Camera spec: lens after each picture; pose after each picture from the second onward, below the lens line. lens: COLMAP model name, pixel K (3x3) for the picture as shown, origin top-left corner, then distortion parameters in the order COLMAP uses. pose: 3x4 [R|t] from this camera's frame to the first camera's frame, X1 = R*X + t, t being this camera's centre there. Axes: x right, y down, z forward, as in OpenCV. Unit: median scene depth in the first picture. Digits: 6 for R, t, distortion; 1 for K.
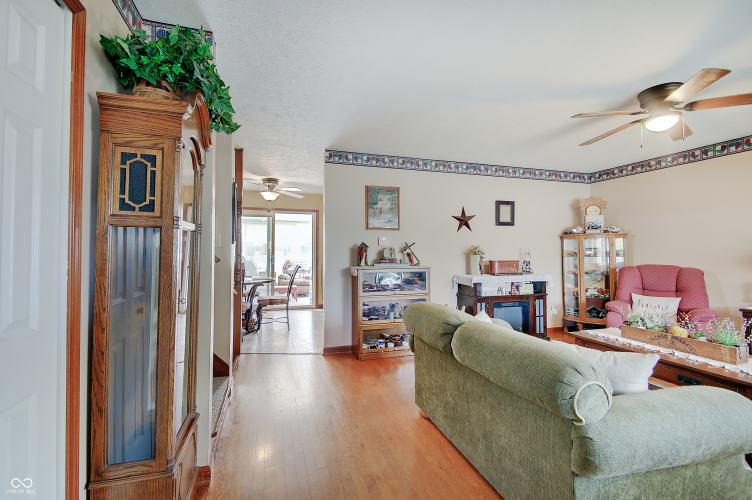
lens RADIAL K [[328.1, 0, 355.2], [0, 328.1, 243.9], [0, 0, 1]] dist [0.011376, -0.009097]
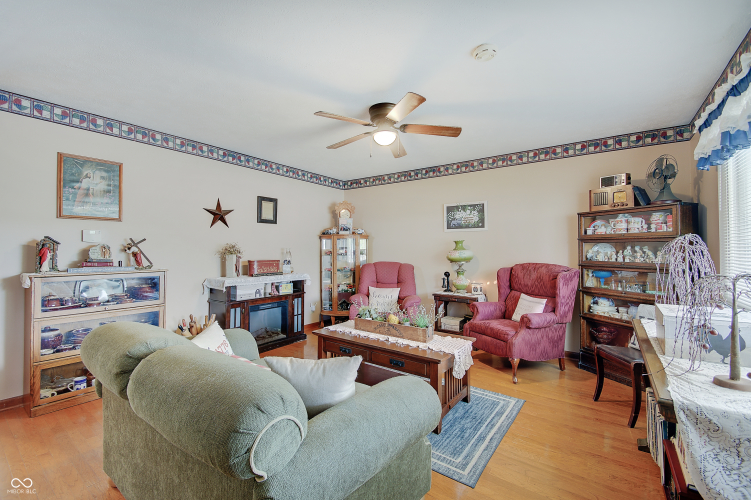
lens RADIAL K [[327.7, 0, 358.5], [0, 327.7, 245.5], [0, 0, 1]] dist [0.011376, -0.009097]
pose [[0.810581, 0.010602, 0.585531, 0.139239], [-0.014097, 0.999900, 0.001412, 0.003777], [-0.585457, -0.009399, 0.810649, 0.090696]]
